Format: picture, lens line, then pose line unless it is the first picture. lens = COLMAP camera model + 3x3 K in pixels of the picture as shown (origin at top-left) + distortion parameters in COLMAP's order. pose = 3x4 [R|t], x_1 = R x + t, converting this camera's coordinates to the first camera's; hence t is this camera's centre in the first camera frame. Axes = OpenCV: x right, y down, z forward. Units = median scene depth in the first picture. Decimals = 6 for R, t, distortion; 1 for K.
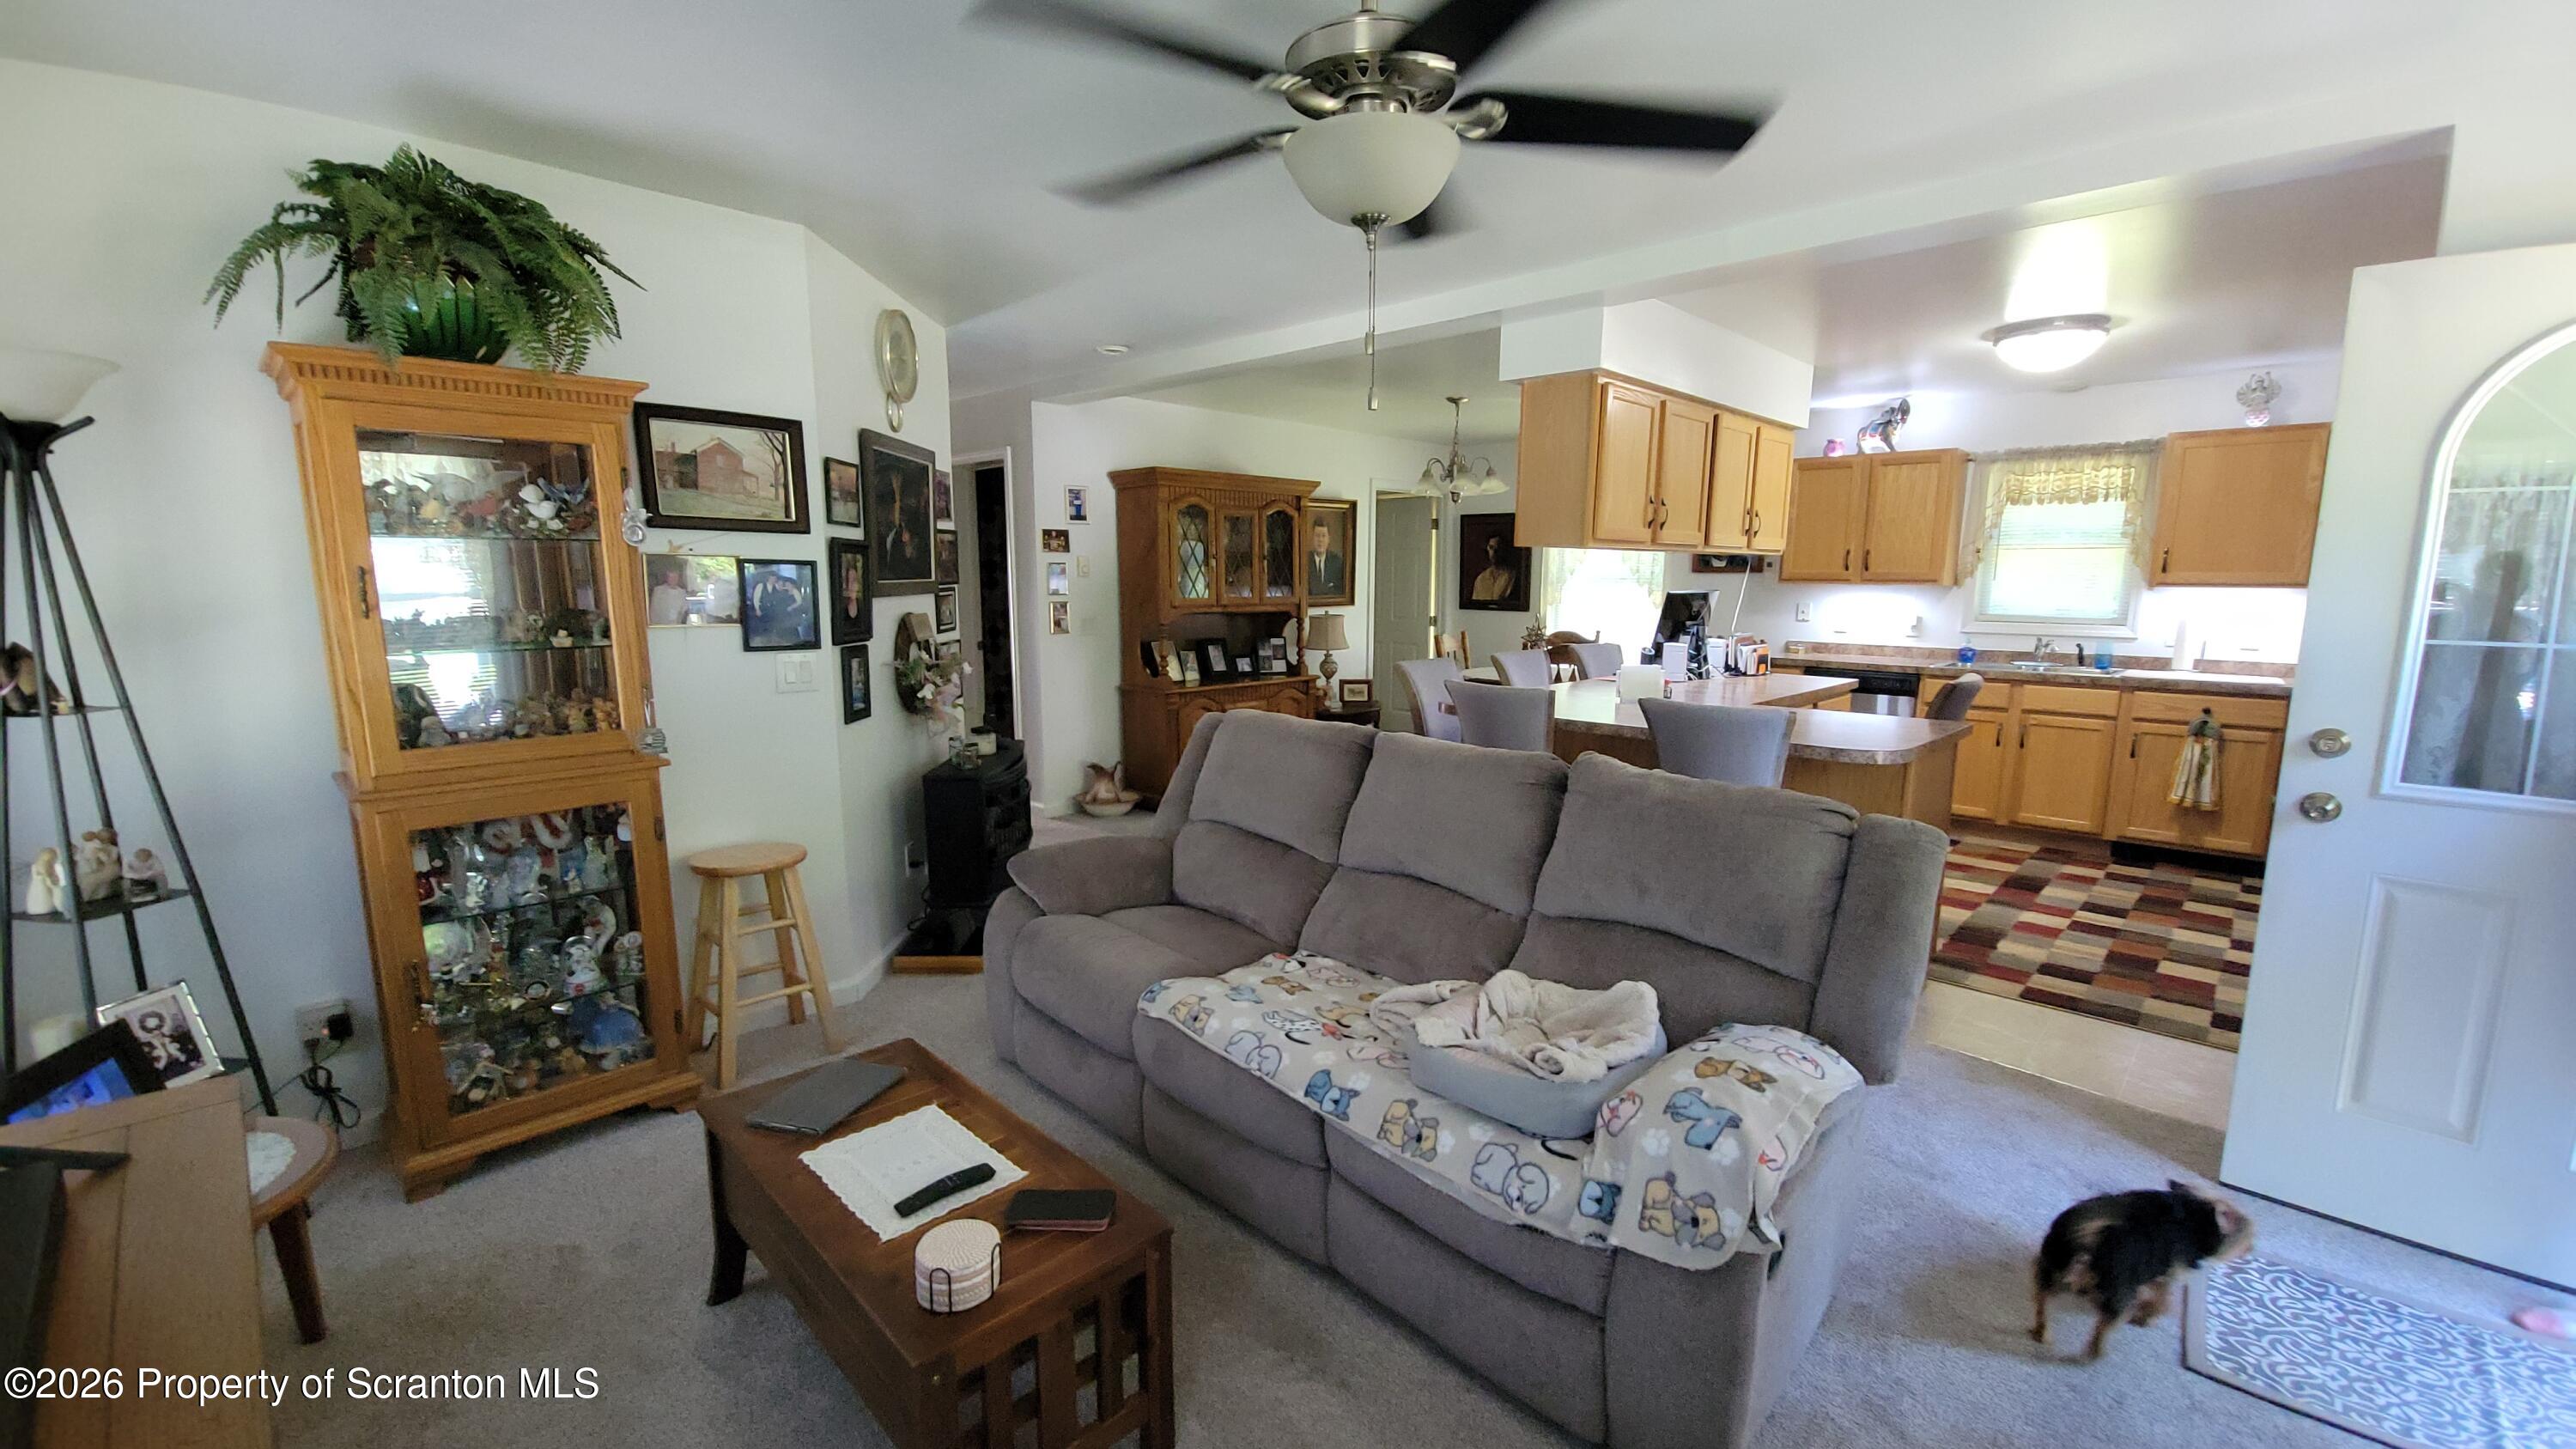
lens RADIAL K [[1041.1, 0, 1305.9], [0, 1041.1, 739.4], [0, 0, 1]] dist [0.019598, -0.015714]
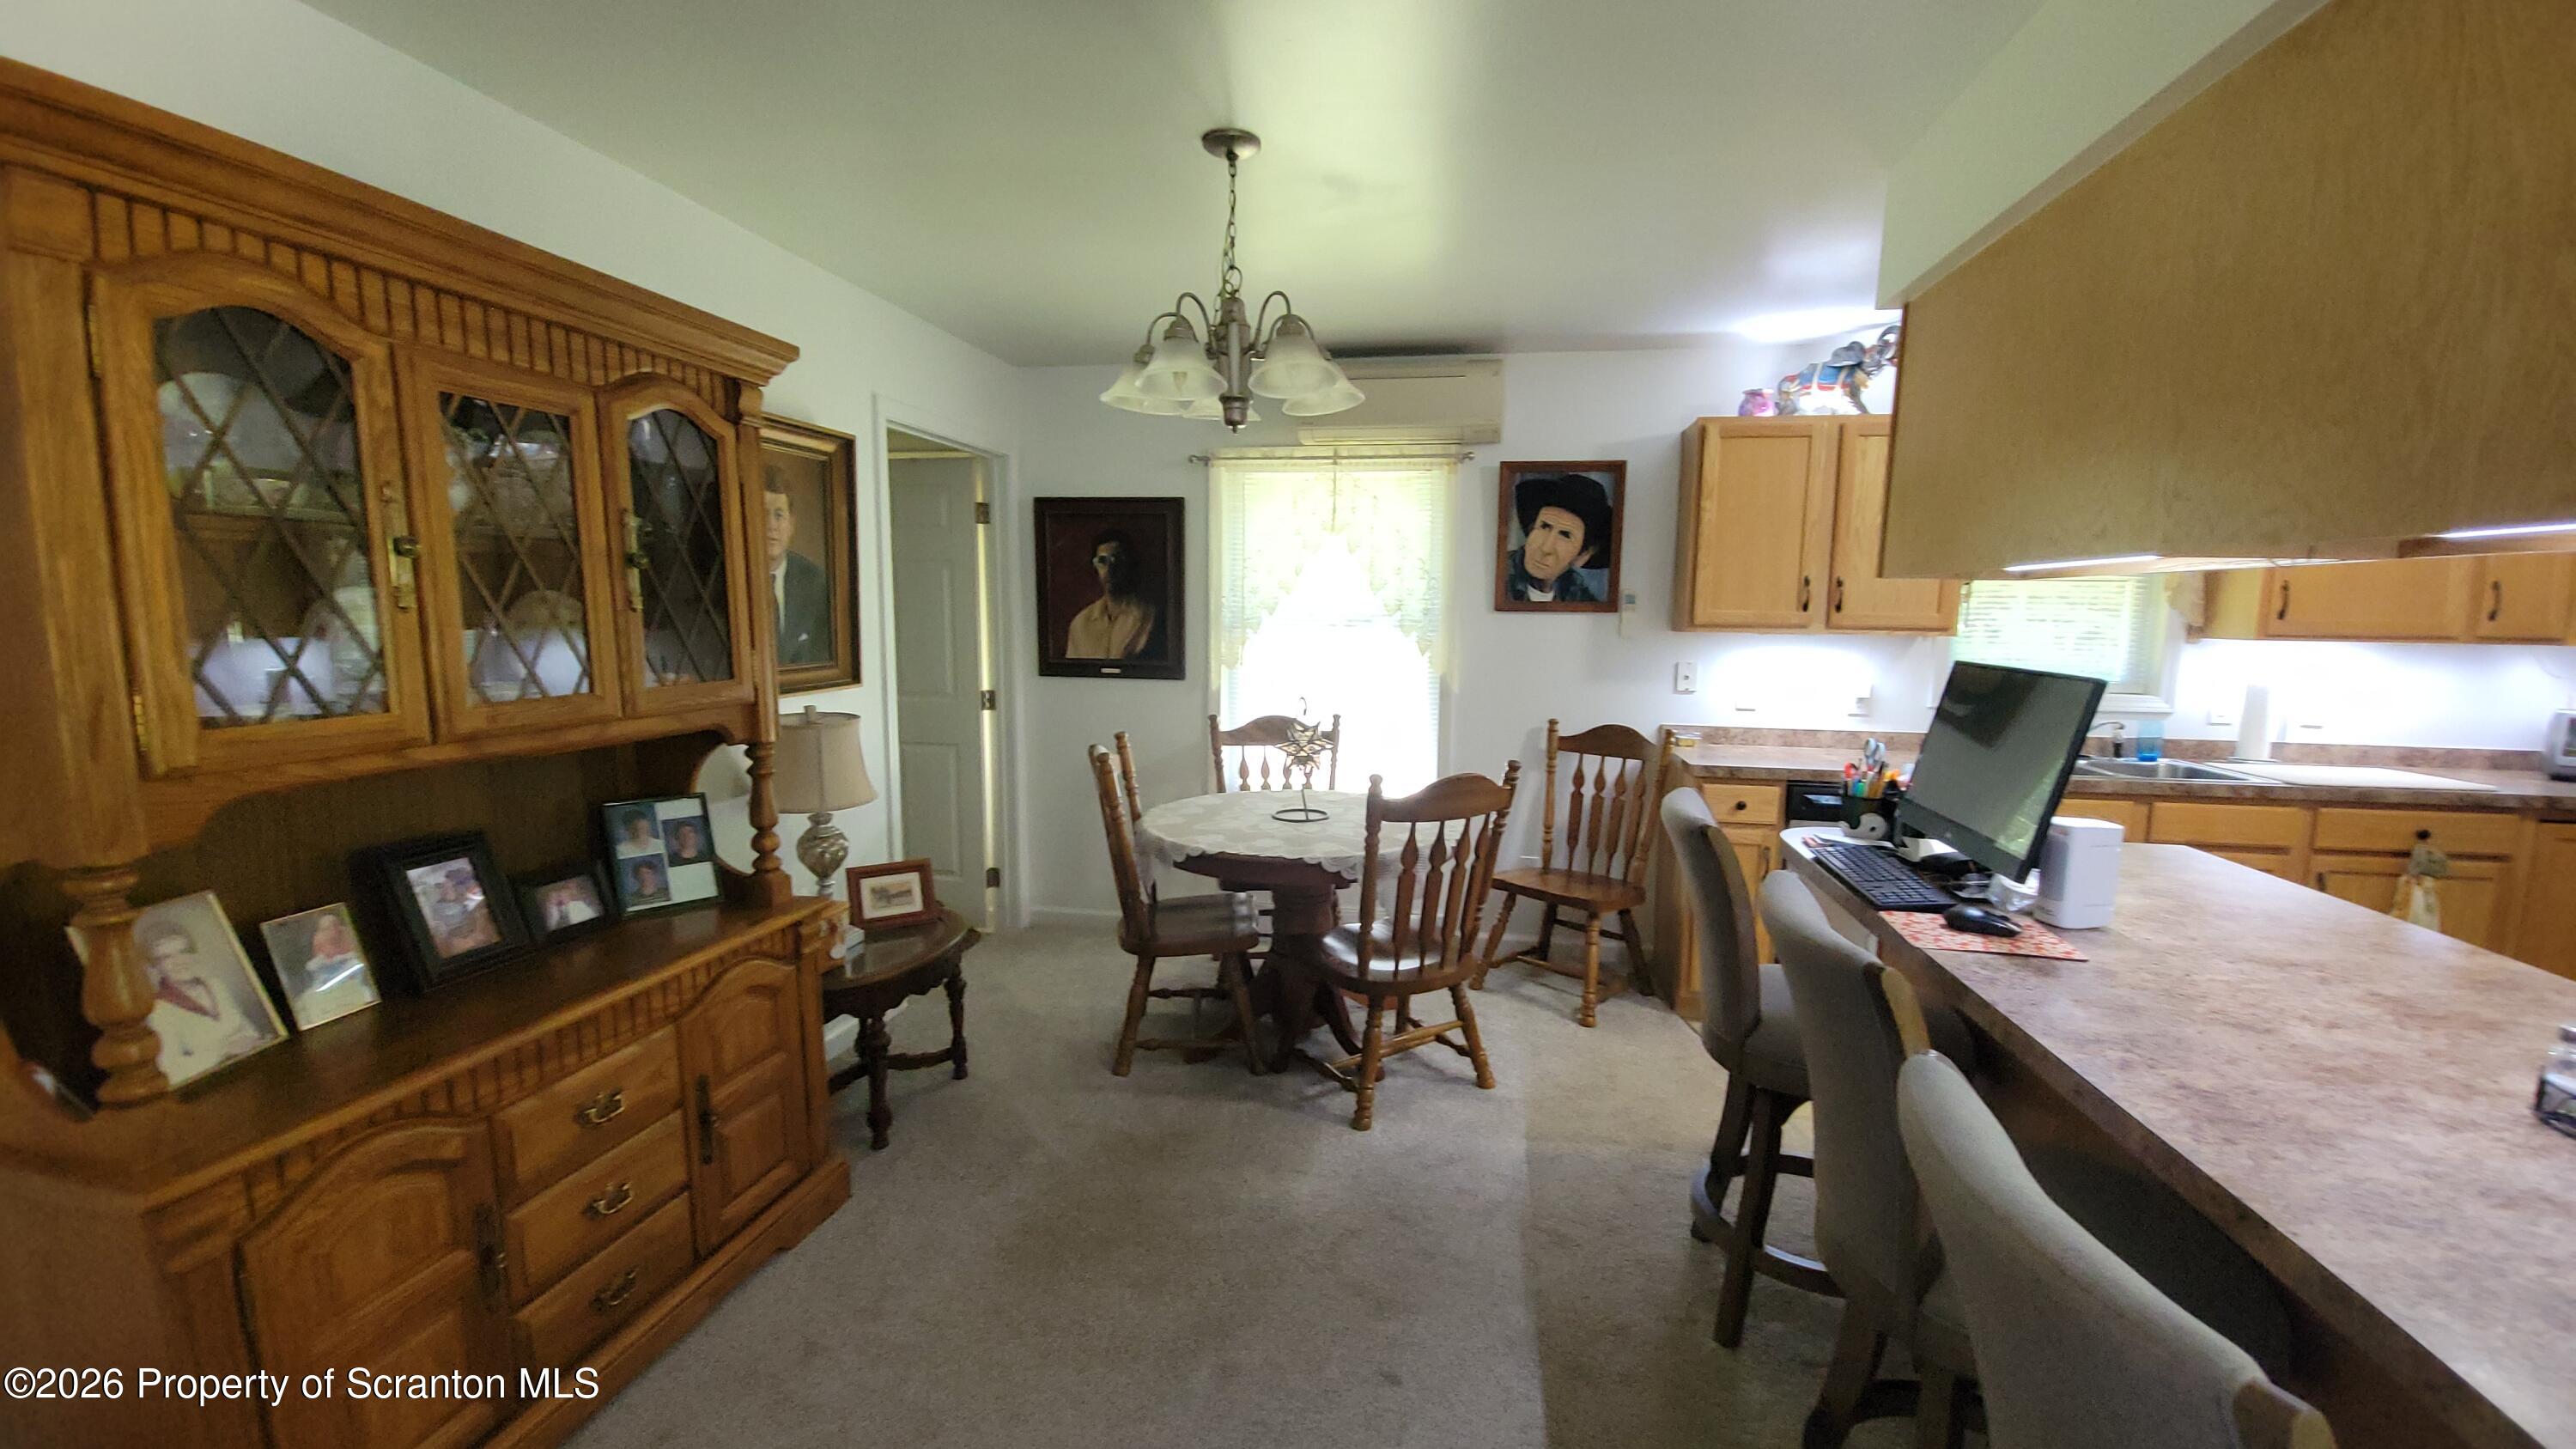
lens RADIAL K [[1022.1, 0, 1296.9], [0, 1022.1, 748.4], [0, 0, 1]] dist [0.001382, 0.000208]
pose [[0.828224, -0.070767, 0.555912, -0.044401], [0.081041, 0.996692, 0.006139, -0.100031], [-0.554507, 0.039967, 0.831219, 0.612620]]
